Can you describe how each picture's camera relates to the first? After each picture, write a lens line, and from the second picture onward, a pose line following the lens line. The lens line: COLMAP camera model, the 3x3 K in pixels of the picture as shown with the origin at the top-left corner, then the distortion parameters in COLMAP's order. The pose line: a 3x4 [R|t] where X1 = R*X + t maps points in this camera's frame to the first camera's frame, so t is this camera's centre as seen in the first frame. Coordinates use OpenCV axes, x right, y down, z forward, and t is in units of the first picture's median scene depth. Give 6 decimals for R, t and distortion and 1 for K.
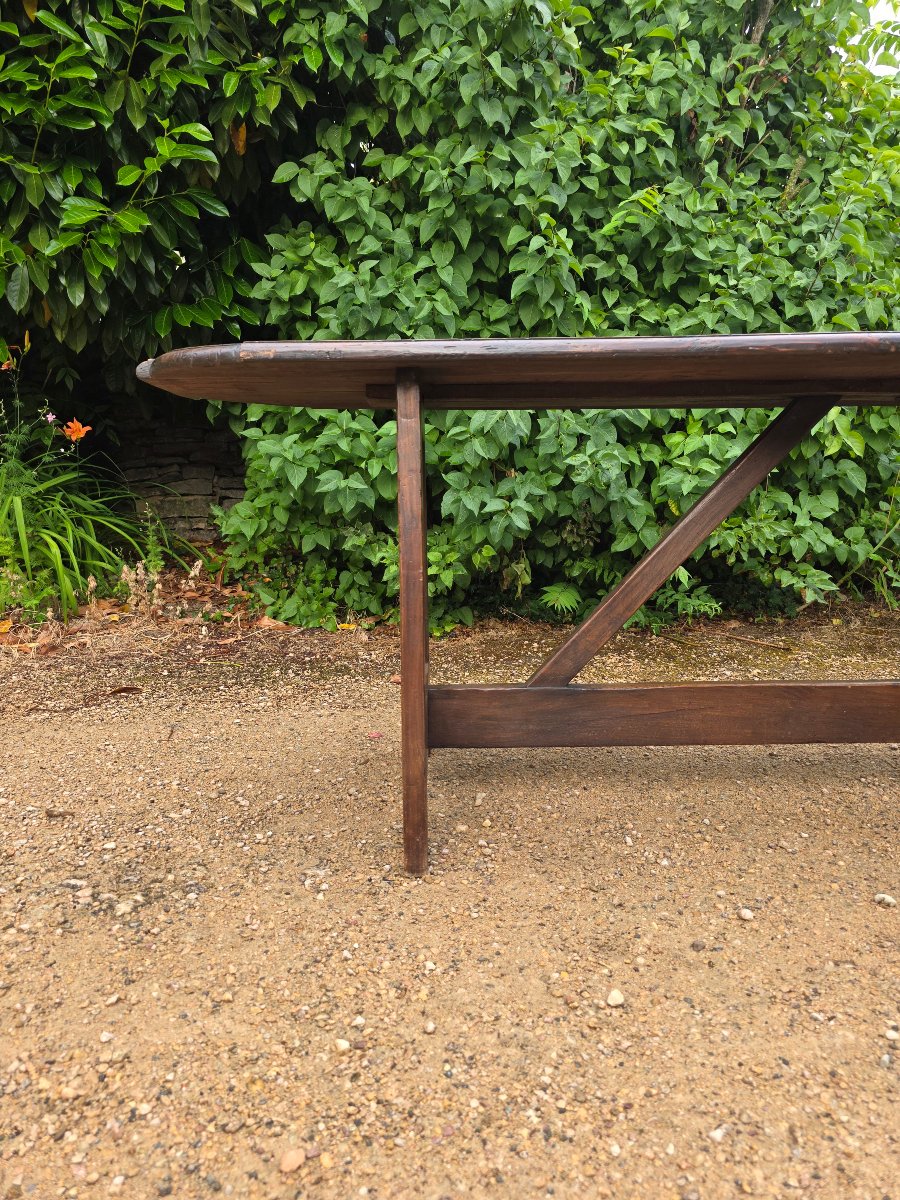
lens RADIAL K [[809.1, 0, 451.9], [0, 809.1, 603.1], [0, 0, 1]] dist [0.052514, -0.050397]
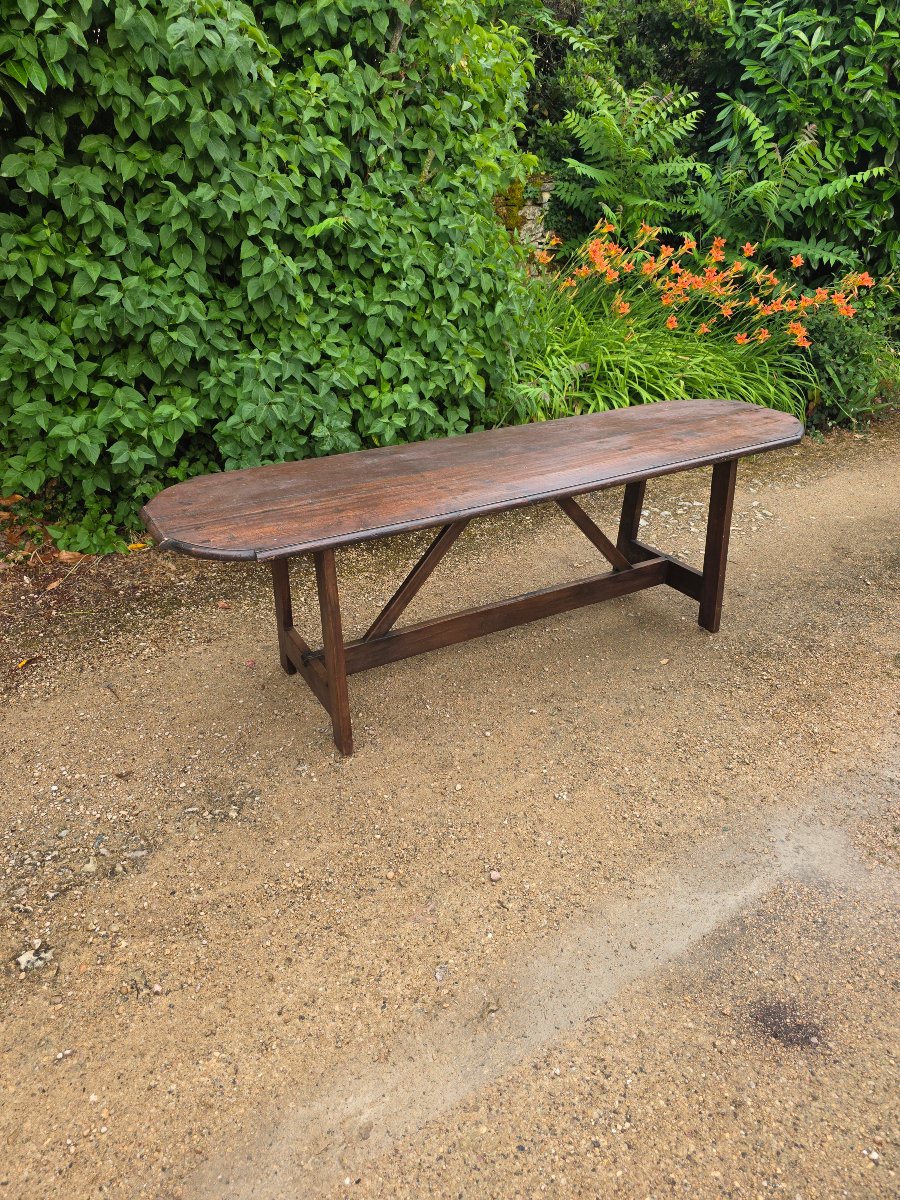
lens RADIAL K [[809.1, 0, 451.9], [0, 809.1, 603.1], [0, 0, 1]] dist [0.052514, -0.050397]
pose [[0.881502, -0.214149, 0.420827, -0.283351], [0.054825, 0.931632, 0.359245, -0.363774], [-0.468987, -0.293603, 0.832976, -0.362766]]
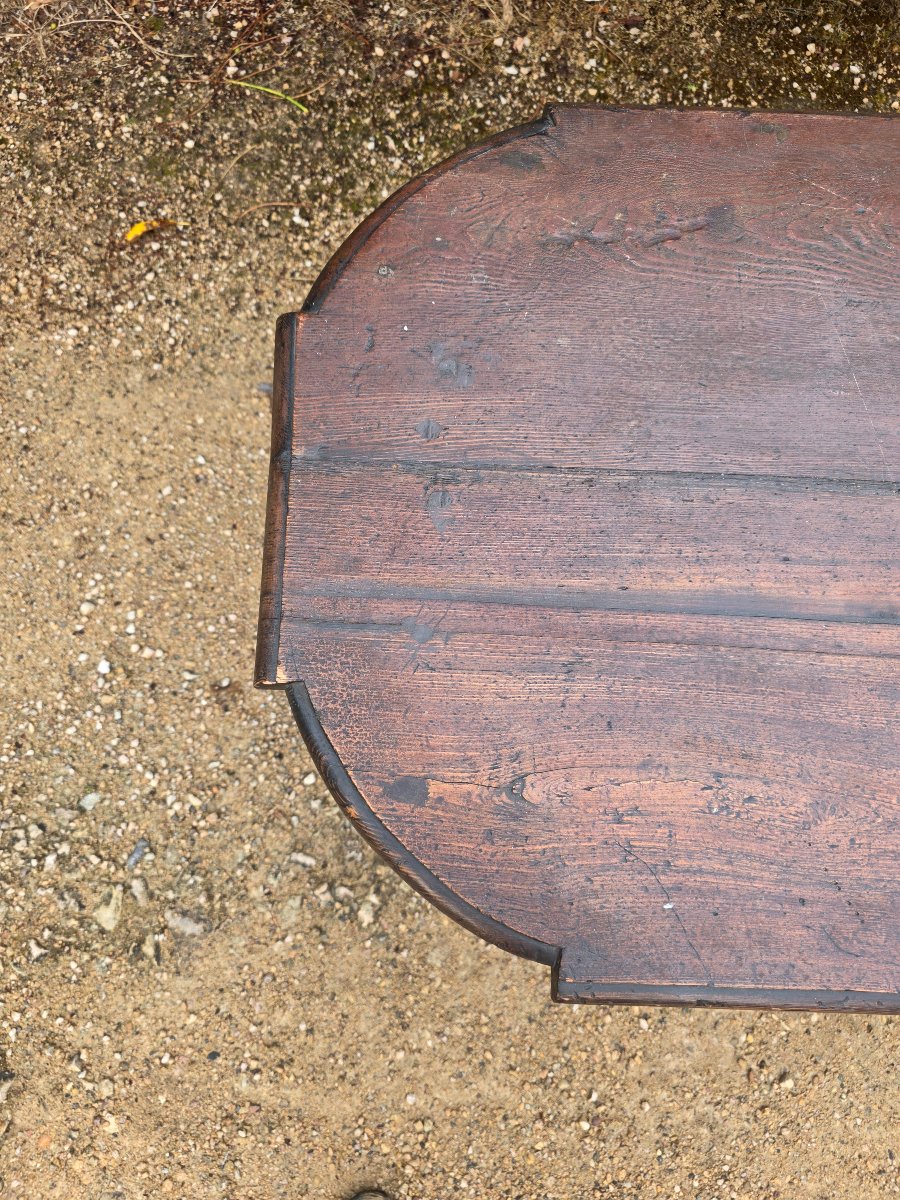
lens RADIAL K [[809.1, 0, 451.9], [0, 809.1, 603.1], [0, 0, 1]] dist [0.052514, -0.050397]
pose [[0.998555, 0.049387, 0.021195, -0.138740], [-0.036918, 0.343753, 0.938334, -0.343021], [0.039055, -0.937760, 0.345080, 0.430494]]
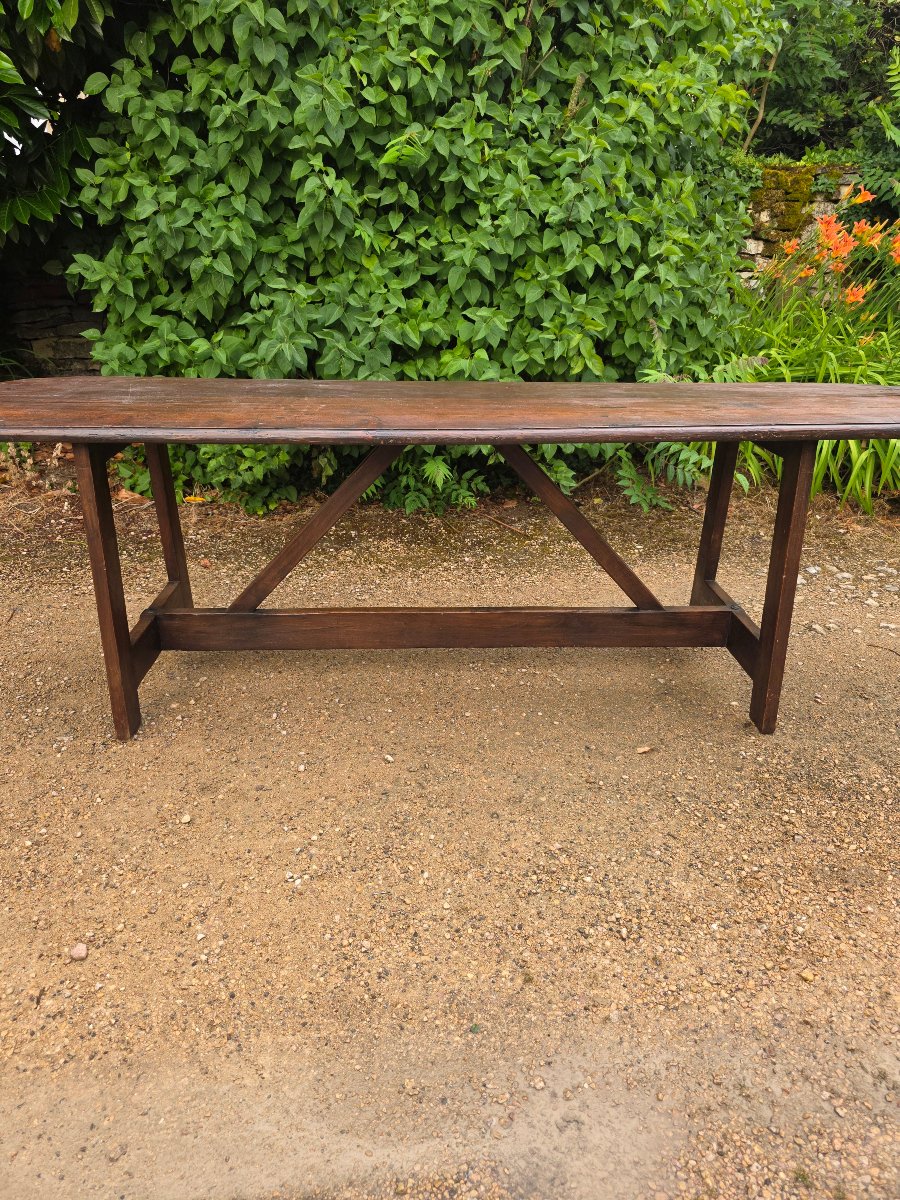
lens RADIAL K [[815.3, 0, 454.6], [0, 815.3, 597.7], [0, 0, 1]] dist [0.041278, -0.033000]
pose [[0.999693, 0.012262, 0.021531, 0.266396], [-0.017506, 0.964498, 0.263508, -0.178911], [-0.017535, -0.263804, 0.964417, -0.241864]]
